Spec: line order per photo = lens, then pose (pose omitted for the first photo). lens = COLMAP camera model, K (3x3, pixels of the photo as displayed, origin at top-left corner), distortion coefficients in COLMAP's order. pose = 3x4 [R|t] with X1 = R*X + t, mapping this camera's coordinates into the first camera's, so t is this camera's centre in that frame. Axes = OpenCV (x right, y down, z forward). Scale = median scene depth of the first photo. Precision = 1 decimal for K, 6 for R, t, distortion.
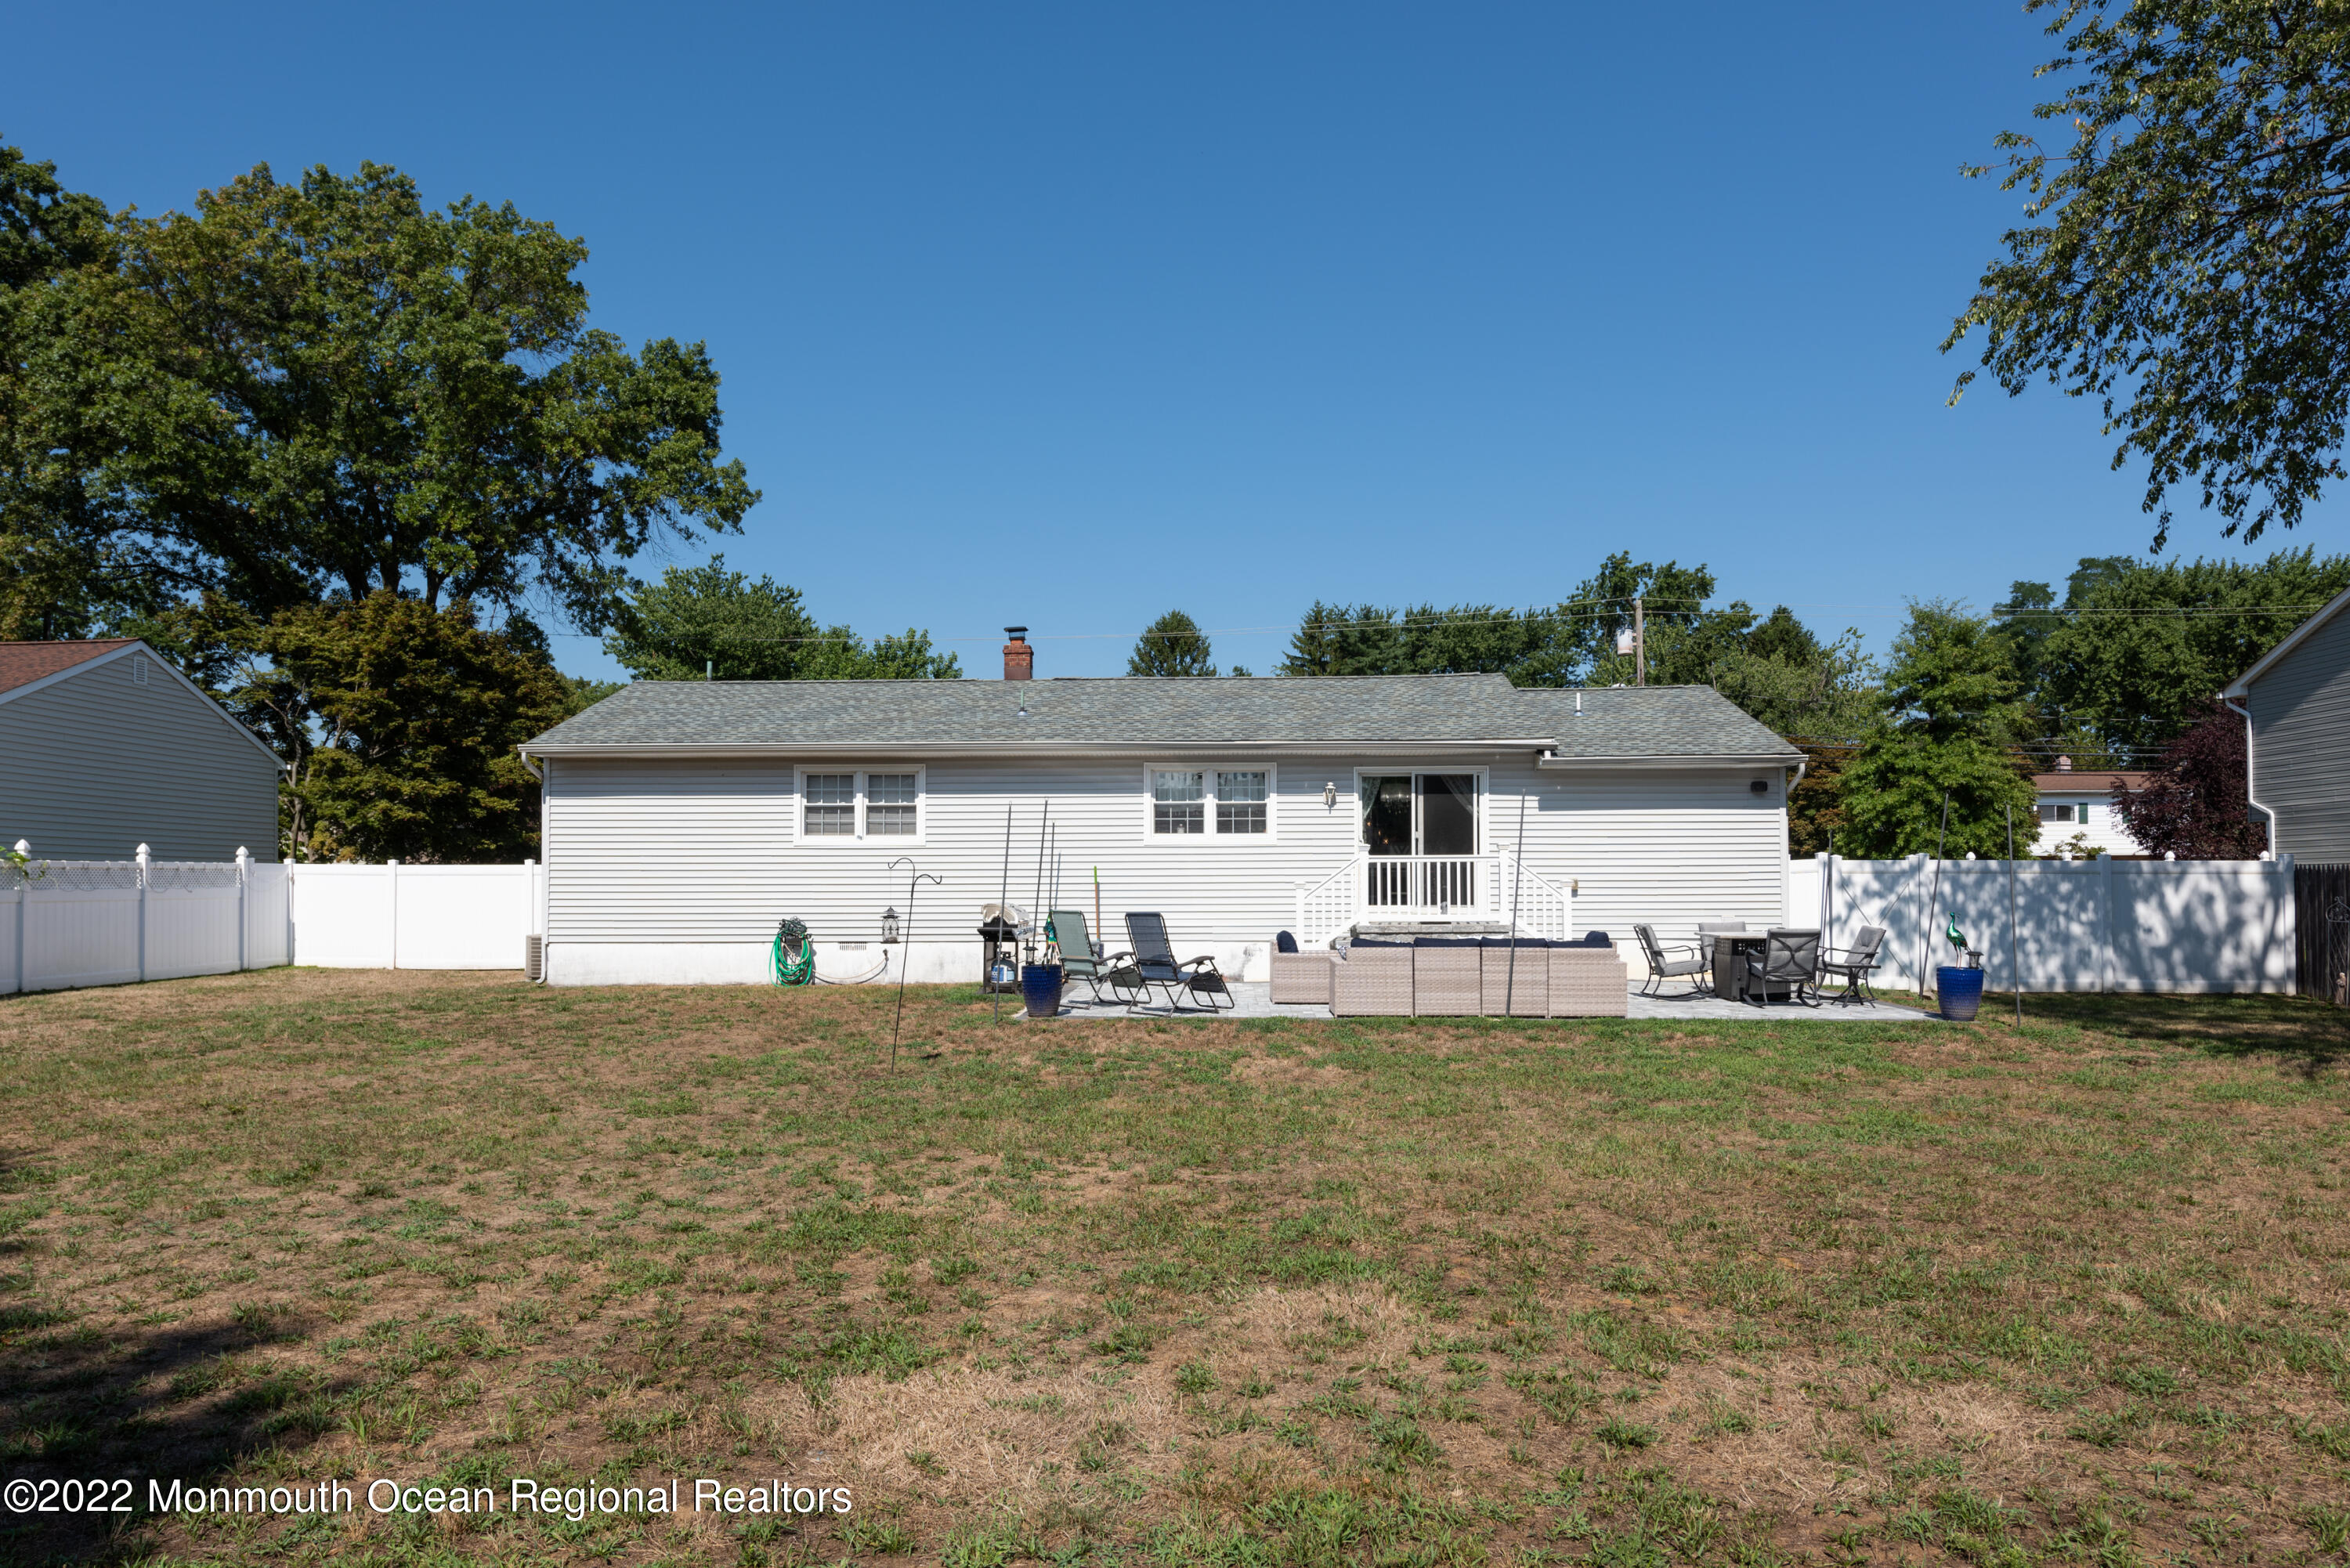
lens RADIAL K [[1528.8, 0, 1150.1], [0, 1528.8, 927.5], [0, 0, 1]] dist [0.007479, -0.002159]
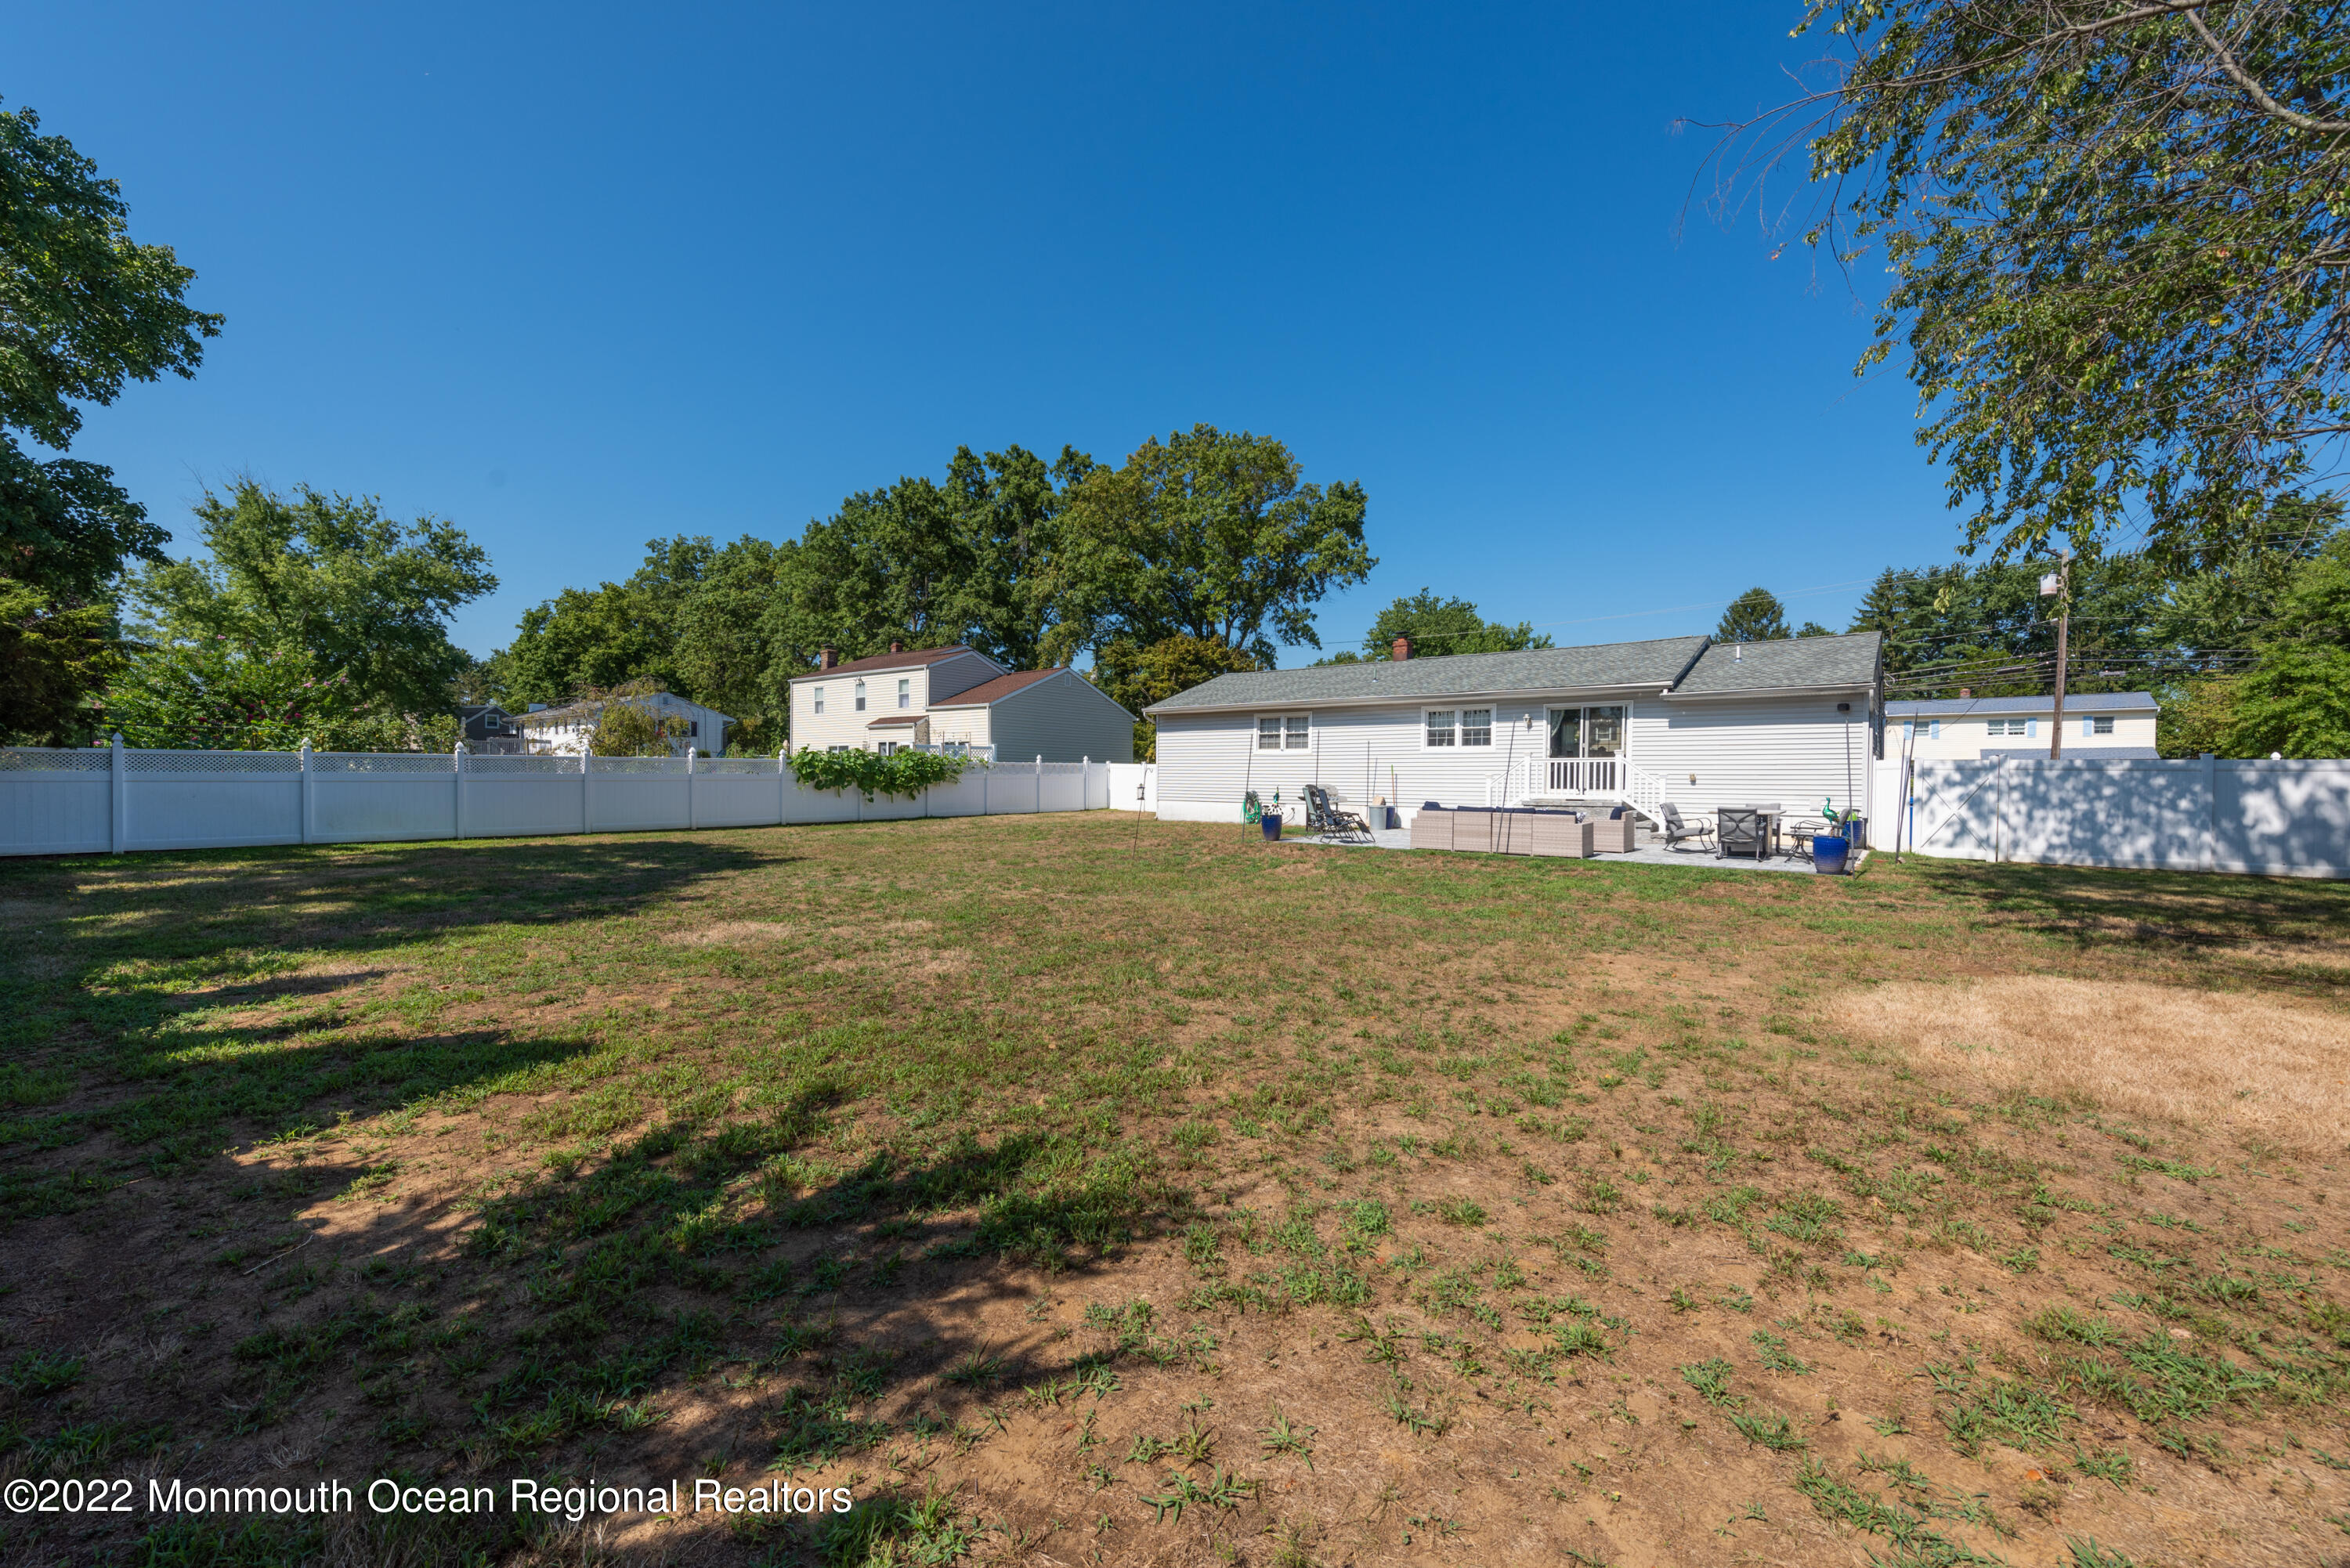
lens RADIAL K [[918.6, 0, 1182.5], [0, 918.6, 797.7], [0, 0, 1]] dist [0.005864, -0.001501]
pose [[0.815061, 0.019457, -0.579049, 0.387155], [-0.023696, 0.999719, 0.000238, 0.004428], [0.578891, 0.013527, 0.815293, -0.025620]]
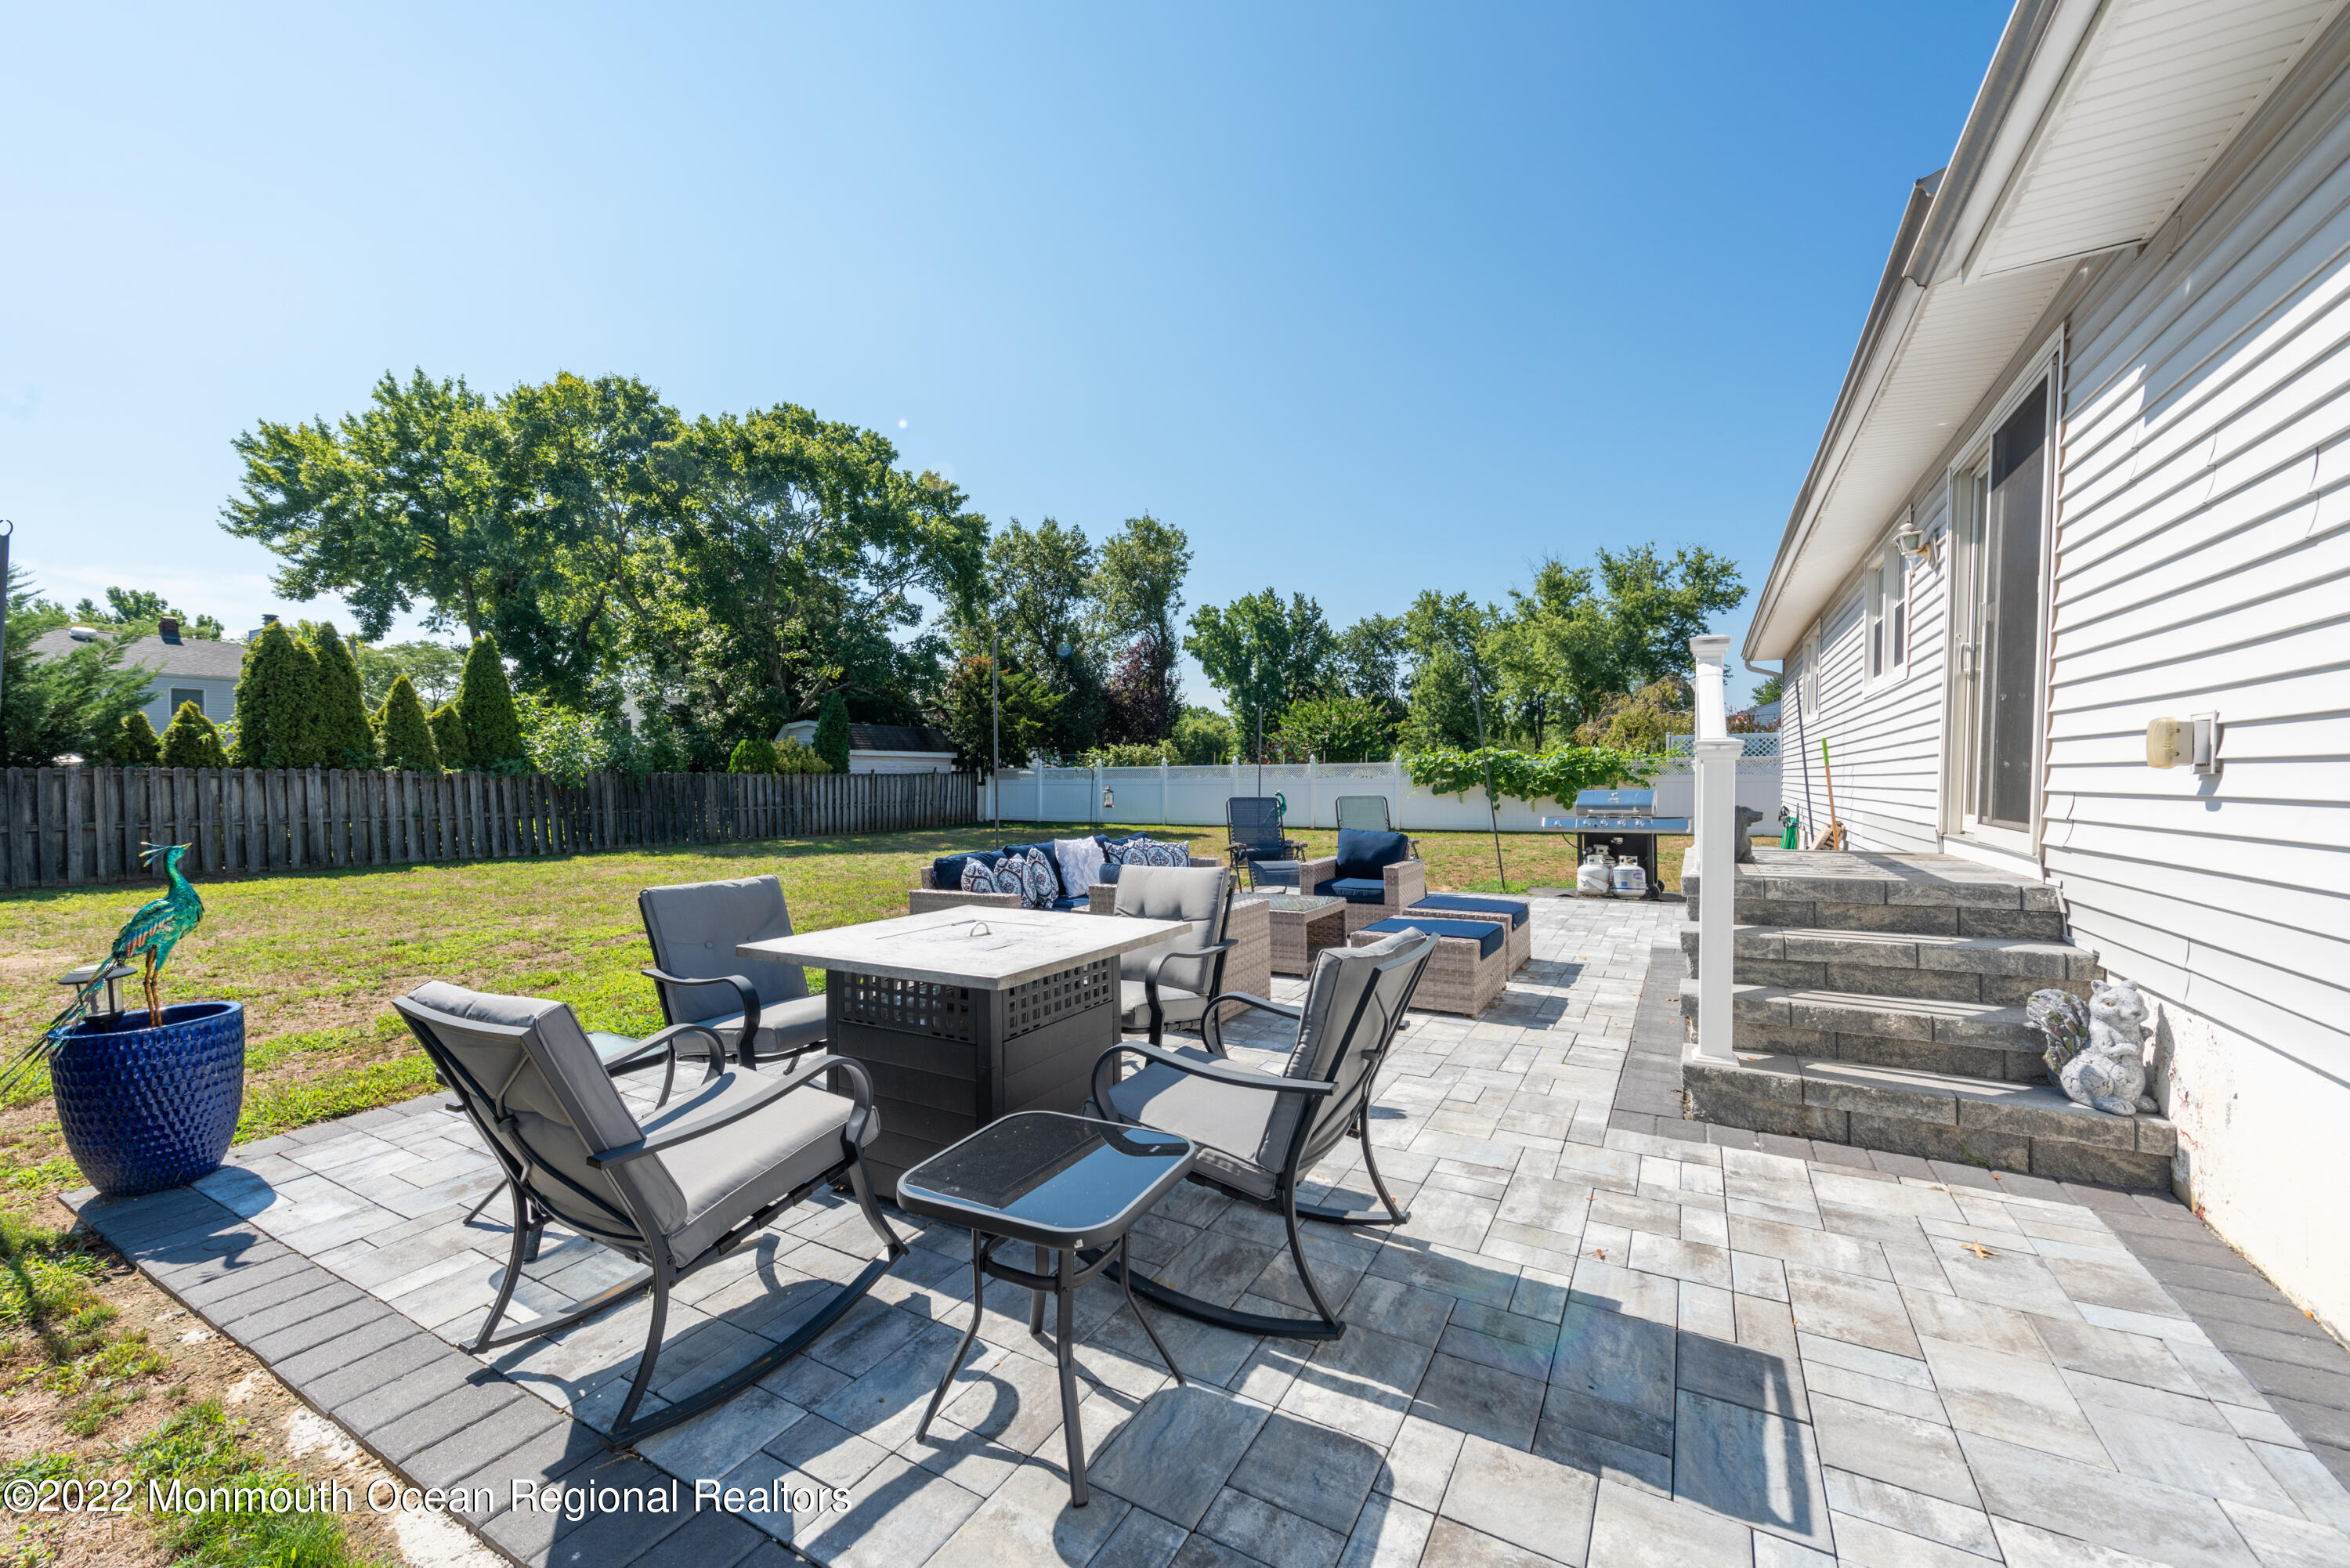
lens RADIAL K [[918.6, 0, 1167.1], [0, 918.6, 782.3], [0, 0, 1]] dist [0.005864, -0.001501]
pose [[-0.458811, 0.005198, -0.888519, 0.440239], [-0.022074, 0.999608, 0.017246, -0.021369], [0.888260, 0.027525, -0.458516, 0.919564]]
